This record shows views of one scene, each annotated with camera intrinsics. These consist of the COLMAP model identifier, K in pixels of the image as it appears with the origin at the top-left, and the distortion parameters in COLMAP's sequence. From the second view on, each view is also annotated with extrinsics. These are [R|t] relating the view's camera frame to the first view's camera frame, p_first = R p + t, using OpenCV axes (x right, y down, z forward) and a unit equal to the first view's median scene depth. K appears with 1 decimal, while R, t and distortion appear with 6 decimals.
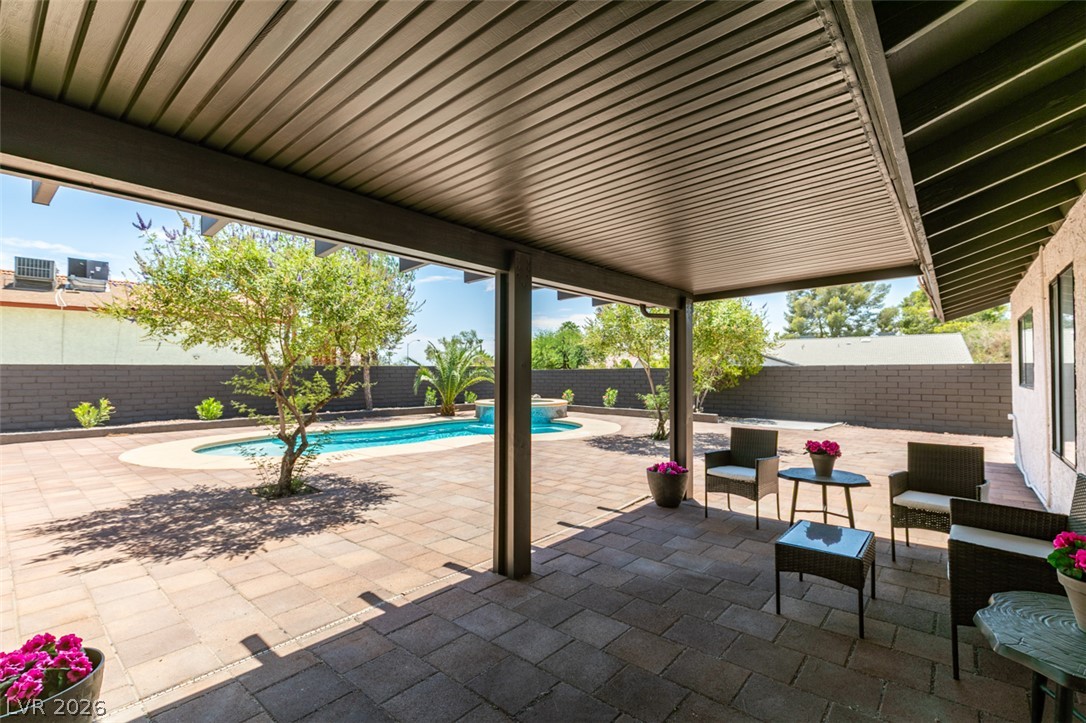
lens RADIAL K [[491.7, 0, 541.5], [0, 491.7, 364.2], [0, 0, 1]] dist [0.009147, -0.000843]
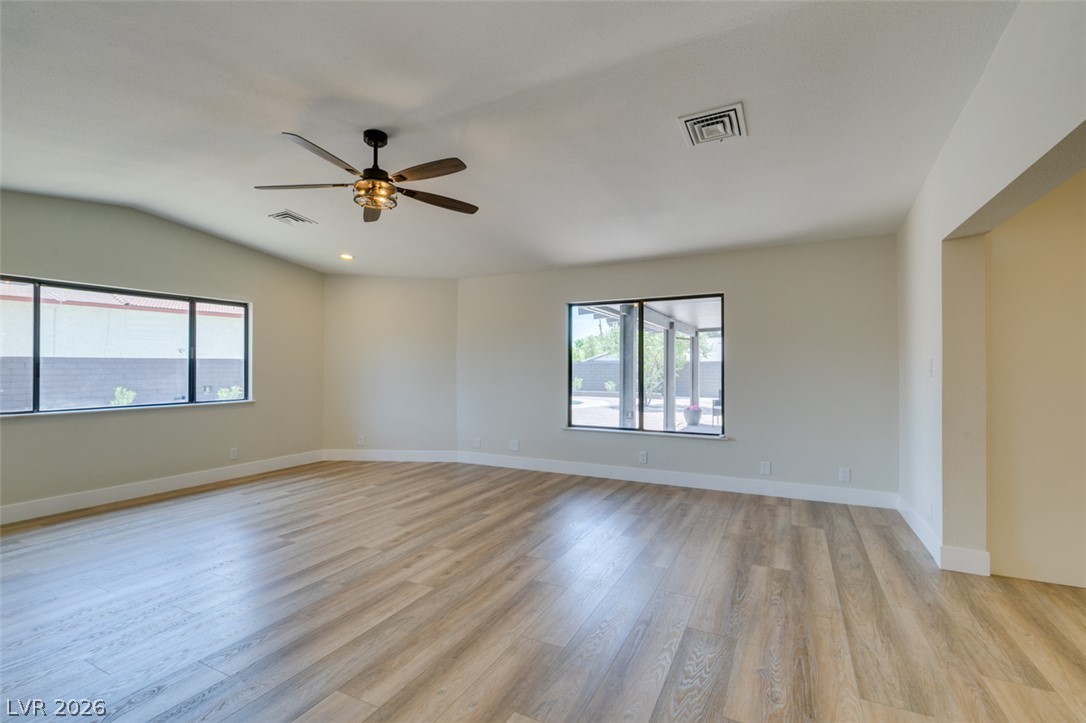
lens RADIAL K [[493.3, 0, 543.5], [0, 493.3, 363.2], [0, 0, 1]] dist [0.001450, 0.000114]
pose [[0.973463, 0.004544, 0.228801, -0.302215], [-0.006761, 0.999937, 0.008910, -0.002857], [-0.228746, -0.010220, 0.973432, -0.334204]]
